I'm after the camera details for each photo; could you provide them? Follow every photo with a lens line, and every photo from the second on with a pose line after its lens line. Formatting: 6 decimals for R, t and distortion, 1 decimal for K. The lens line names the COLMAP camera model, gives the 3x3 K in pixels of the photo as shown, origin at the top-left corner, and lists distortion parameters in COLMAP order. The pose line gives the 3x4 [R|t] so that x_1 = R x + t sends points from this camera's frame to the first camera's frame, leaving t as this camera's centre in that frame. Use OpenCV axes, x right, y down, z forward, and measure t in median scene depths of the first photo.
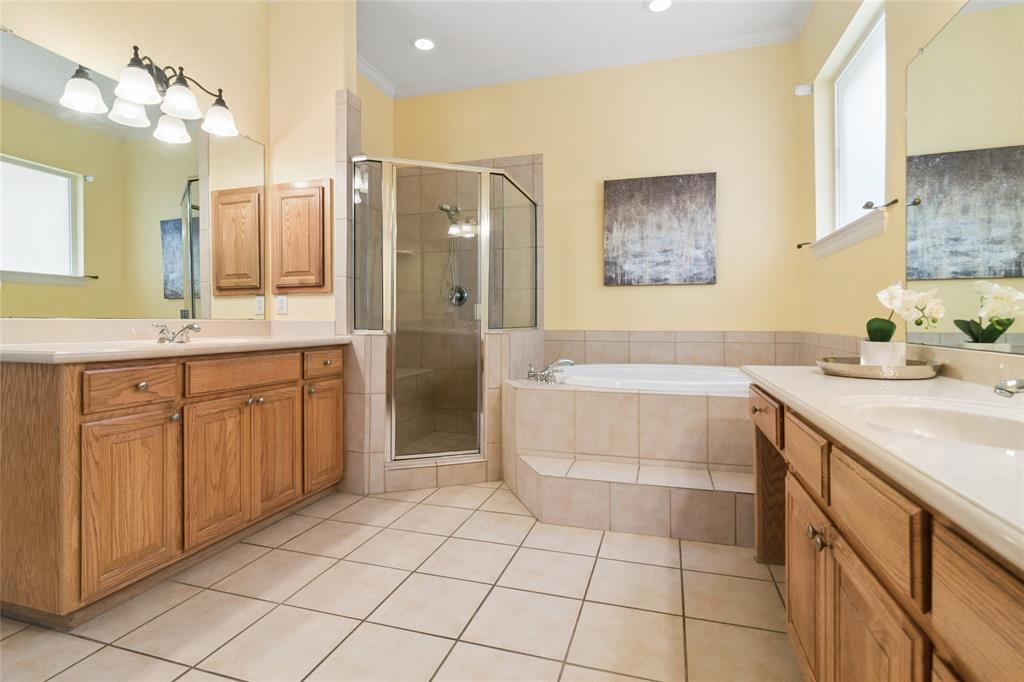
lens RADIAL K [[493.0, 0, 515.1], [0, 493.0, 318.5], [0, 0, 1]] dist [-0.003590, -0.000220]
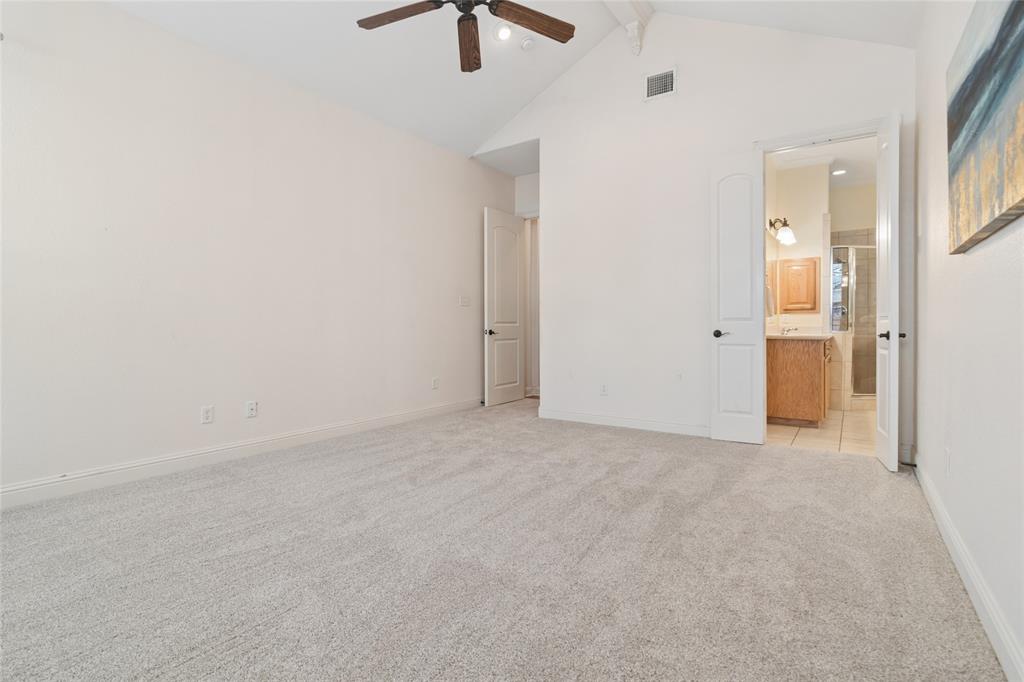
lens RADIAL K [[493.0, 0, 515.8], [0, 493.0, 334.9], [0, 0, 1]] dist [-0.003590, -0.000220]
pose [[0.955252, 0.003389, -0.295773, -0.784252], [-0.000420, 0.999949, 0.010100, 0.016436], [0.295792, -0.009524, 0.955205, -1.071180]]
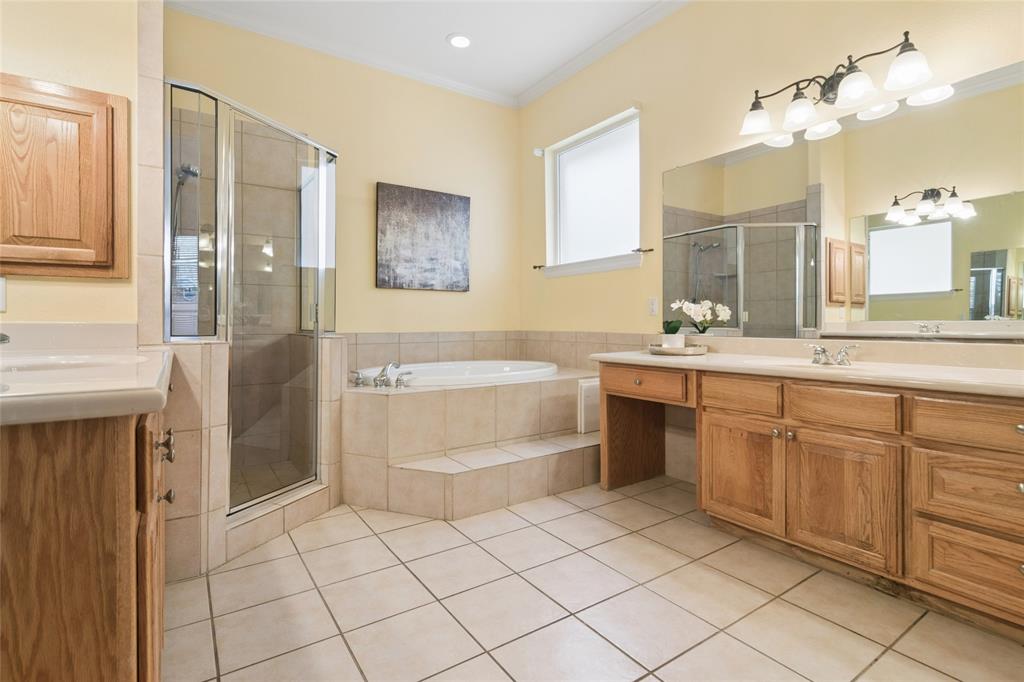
lens RADIAL K [[493.0, 0, 514.4], [0, 493.0, 320.7], [0, 0, 1]] dist [-0.003590, -0.000220]
pose [[0.624474, 0.001359, 0.781044, -0.447747], [0.000116, 0.999998, -0.001833, 0.001823], [-0.781045, 0.001235, 0.624473, 0.177503]]
